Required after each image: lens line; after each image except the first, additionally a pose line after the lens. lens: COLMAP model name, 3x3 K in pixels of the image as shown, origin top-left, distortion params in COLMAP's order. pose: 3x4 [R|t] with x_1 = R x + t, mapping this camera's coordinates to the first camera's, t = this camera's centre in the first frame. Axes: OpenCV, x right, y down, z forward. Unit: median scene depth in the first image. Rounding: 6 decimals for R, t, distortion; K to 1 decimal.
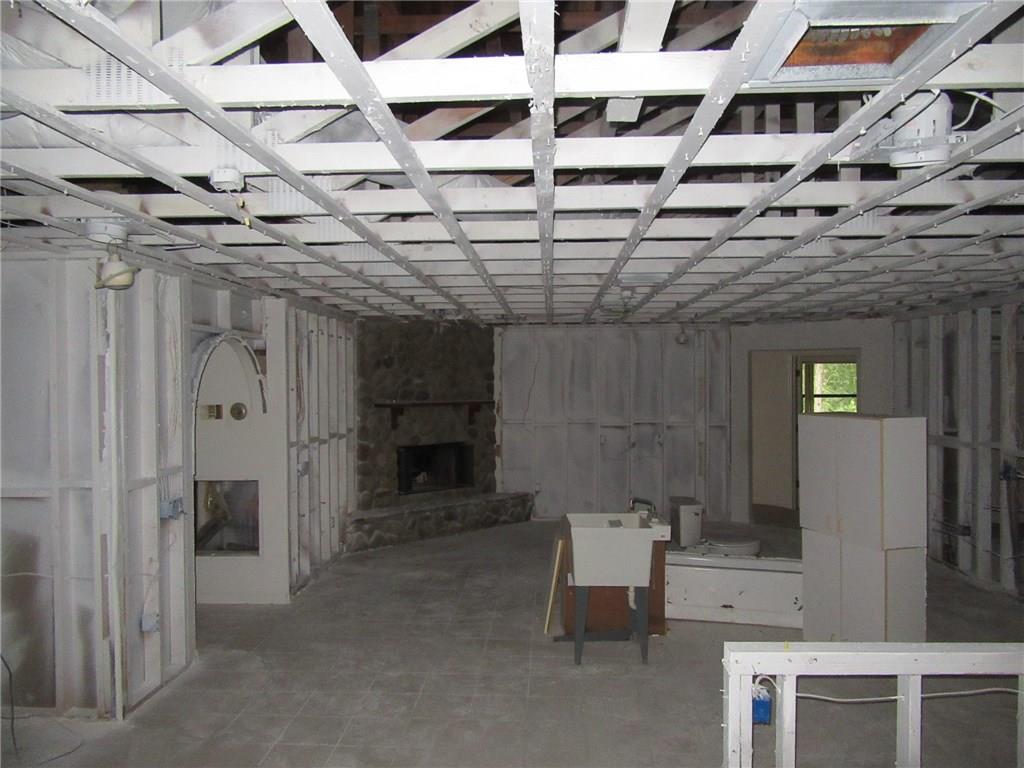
lens RADIAL K [[757.7, 0, 513.0], [0, 757.7, 381.7], [0, 0, 1]] dist [-0.003638, -0.001479]
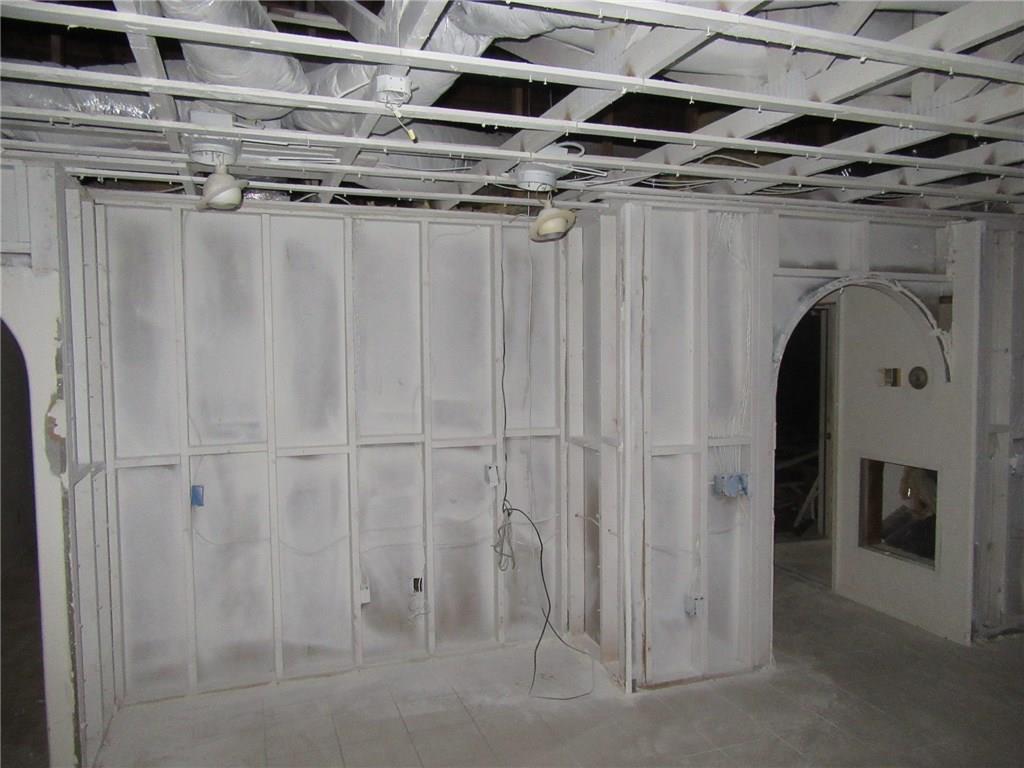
lens RADIAL K [[757.7, 0, 513.6], [0, 757.7, 389.4], [0, 0, 1]] dist [-0.003638, -0.001479]
pose [[0.396713, 0.056898, -0.916178, 0.180692], [-0.001869, 0.998125, 0.061178, 0.004500], [0.917941, -0.022558, 0.396075, 0.323383]]
